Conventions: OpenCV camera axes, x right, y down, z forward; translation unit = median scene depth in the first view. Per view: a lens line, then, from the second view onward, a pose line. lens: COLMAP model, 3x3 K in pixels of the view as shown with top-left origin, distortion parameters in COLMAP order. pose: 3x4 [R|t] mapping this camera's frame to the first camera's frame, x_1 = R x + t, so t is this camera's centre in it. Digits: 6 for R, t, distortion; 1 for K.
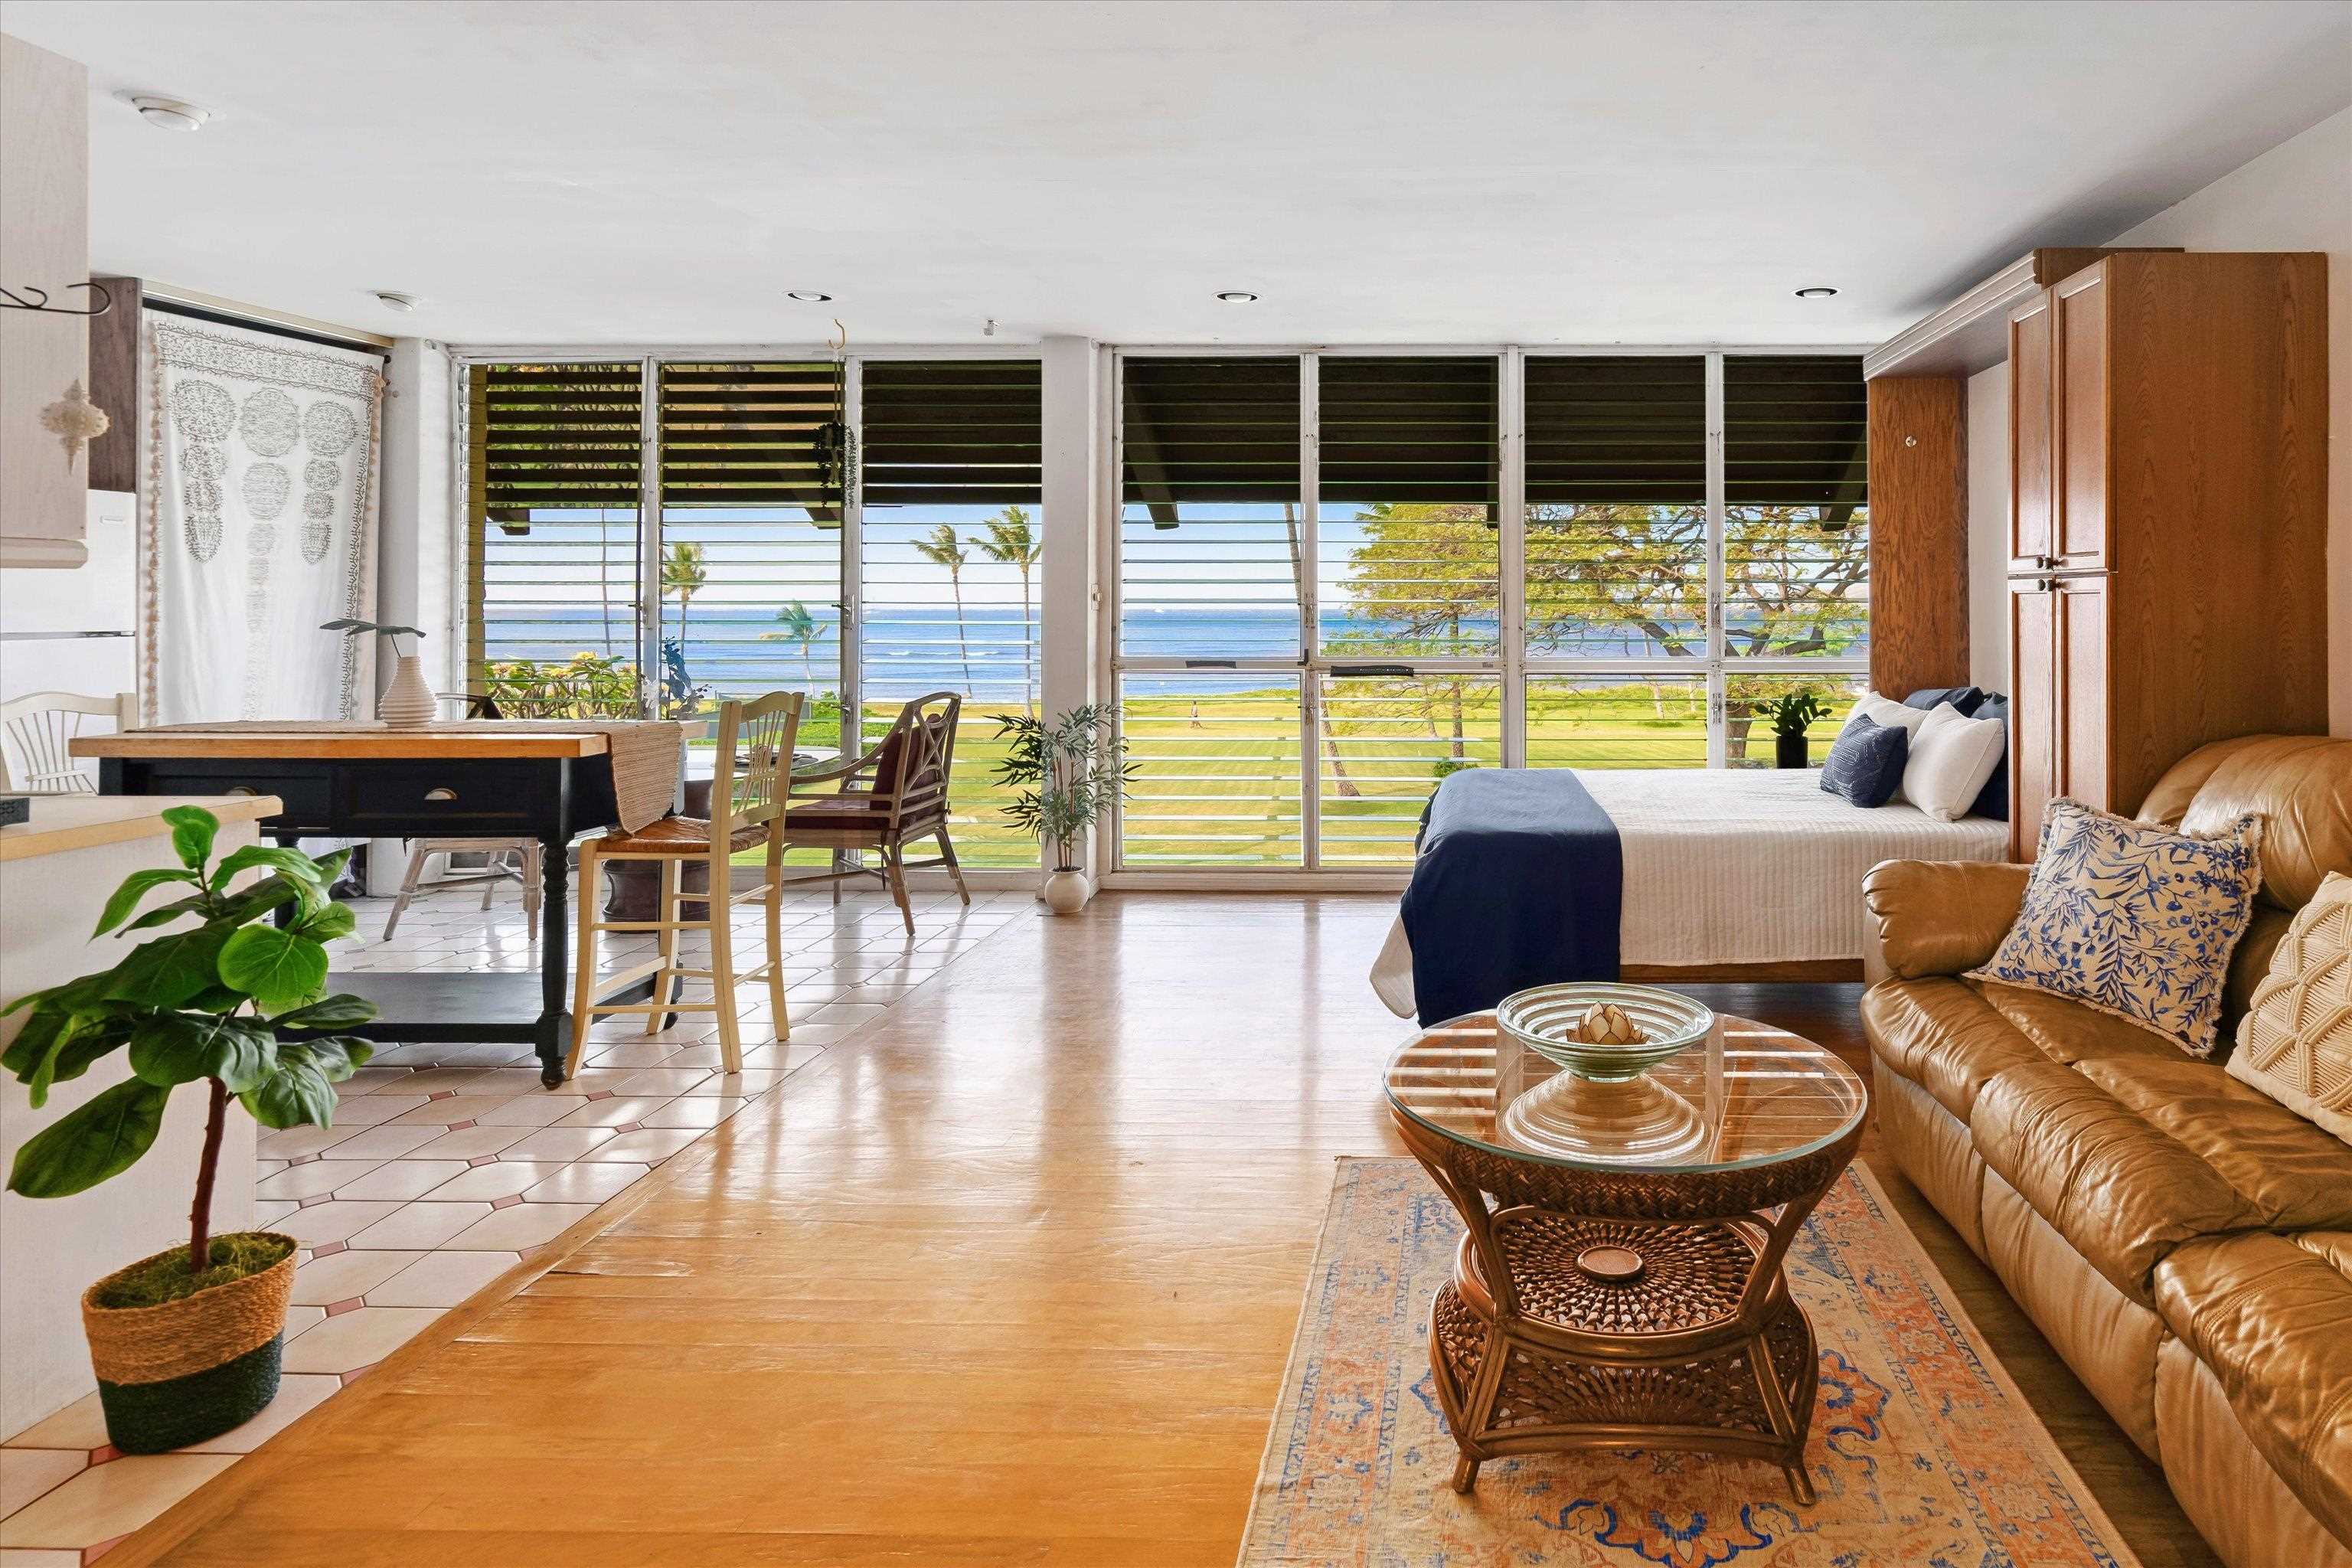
lens RADIAL K [[1316.8, 0, 1437.7], [0, 1316.8, 593.8], [0, 0, 1]] dist [-0.001522, -0.000026]
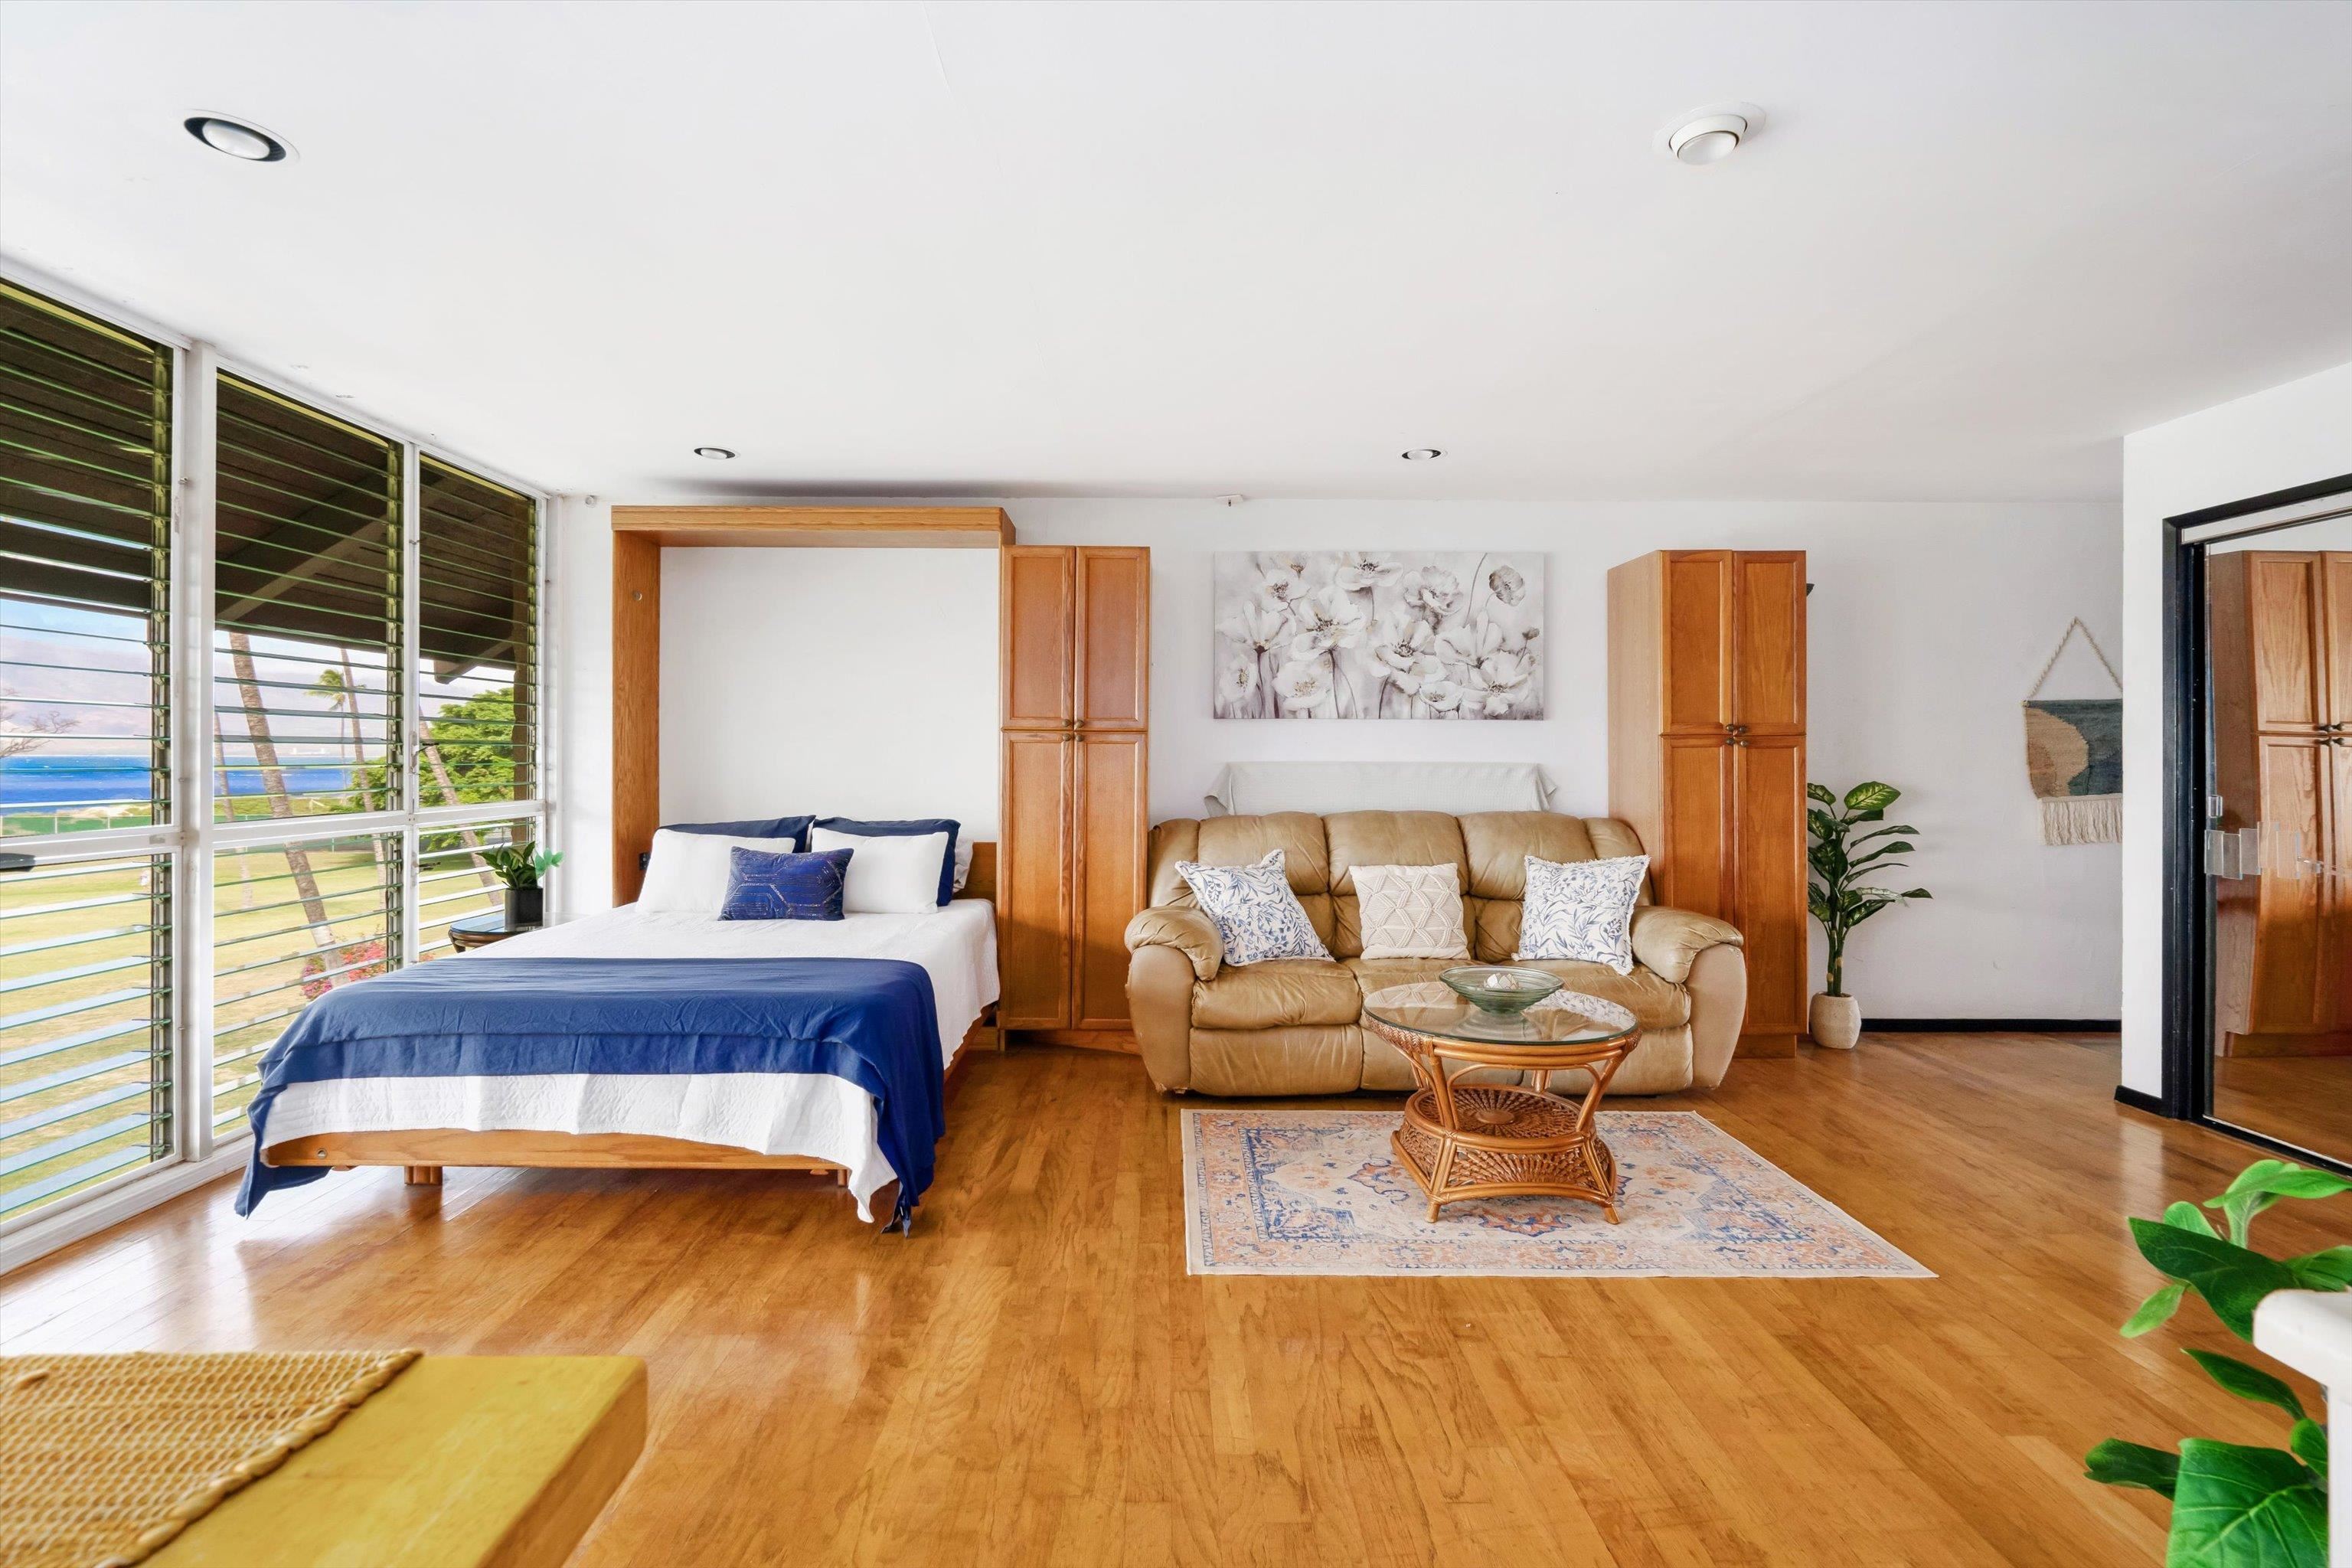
lens RADIAL K [[1075.0, 0, 1171.4], [0, 1075.0, 755.9], [0, 0, 1]] dist [-0.000291, 0.000300]
pose [[-0.017411, -0.001317, 0.999848, -0.537237], [-0.013372, 0.999910, 0.001084, 0.007944], [-0.999759, -0.013351, -0.017427, 0.596645]]
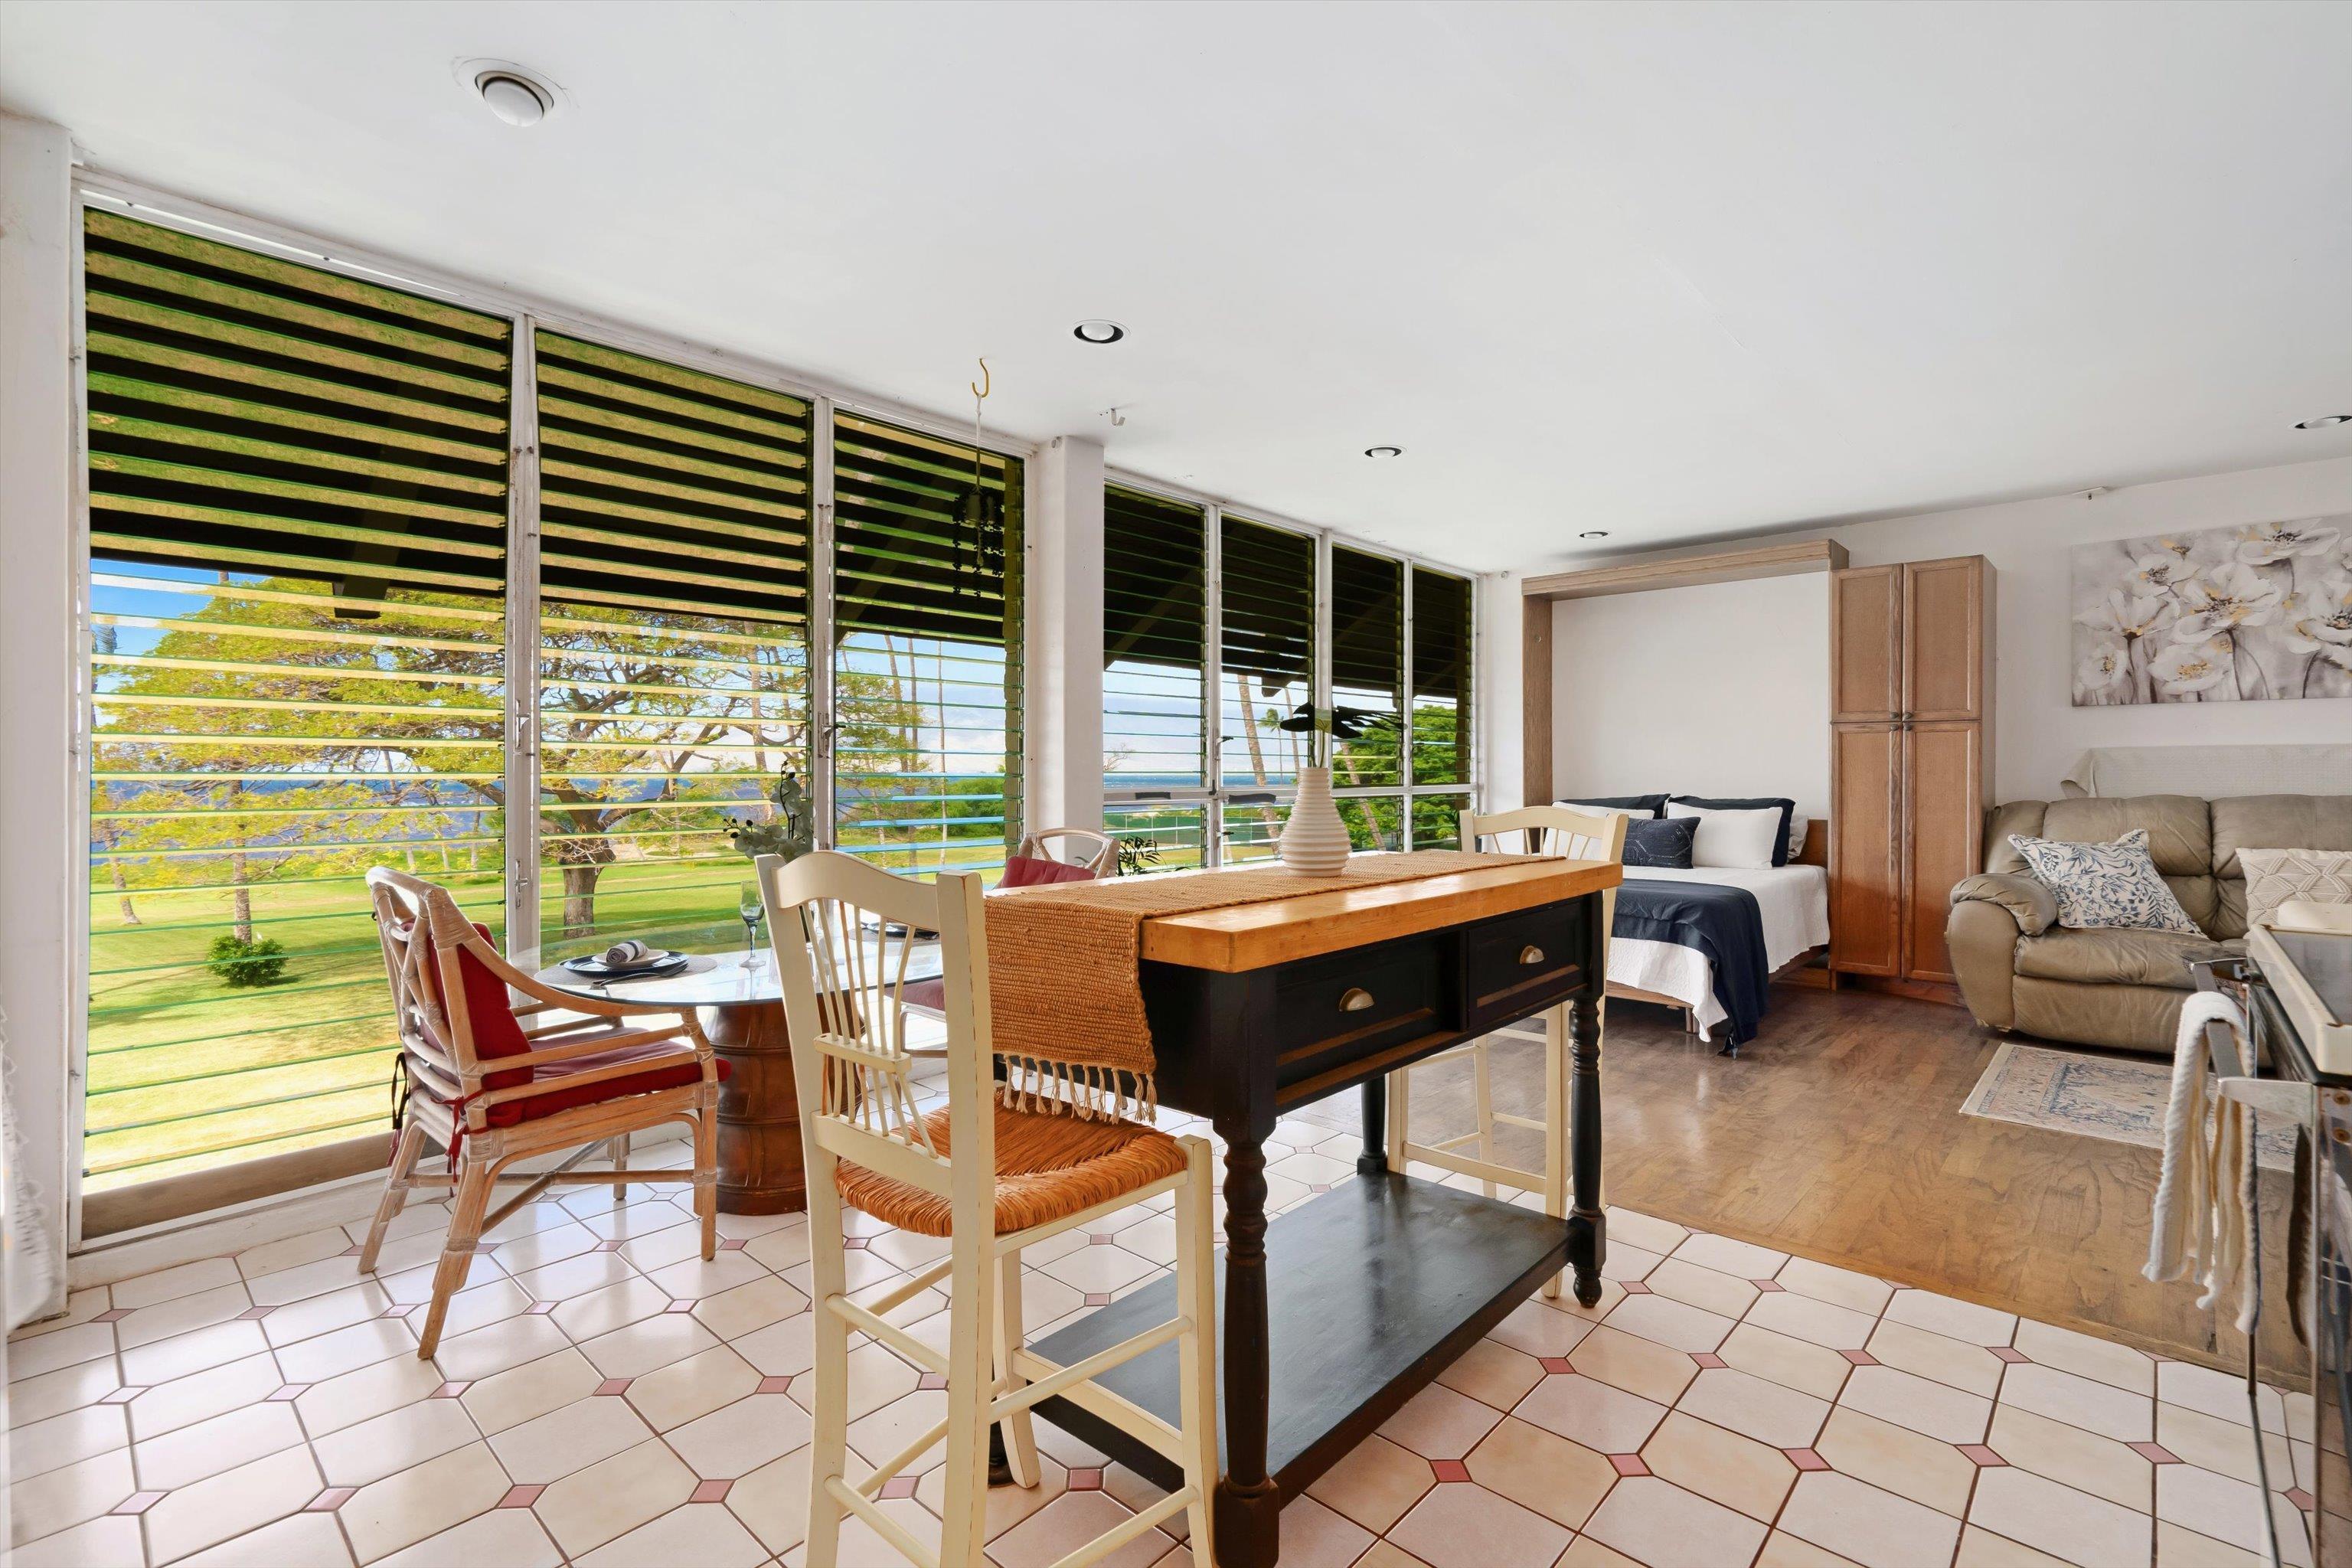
lens RADIAL K [[1060.3, 0, 1168.8], [0, 1060.3, 770.0], [0, 0, 1]] dist [0.000355, -0.000389]
pose [[0.678194, -0.001380, 0.734881, -0.862306], [-0.005310, 0.999963, 0.006778, 0.031546], [-0.734864, -0.008499, 0.678162, 0.493040]]
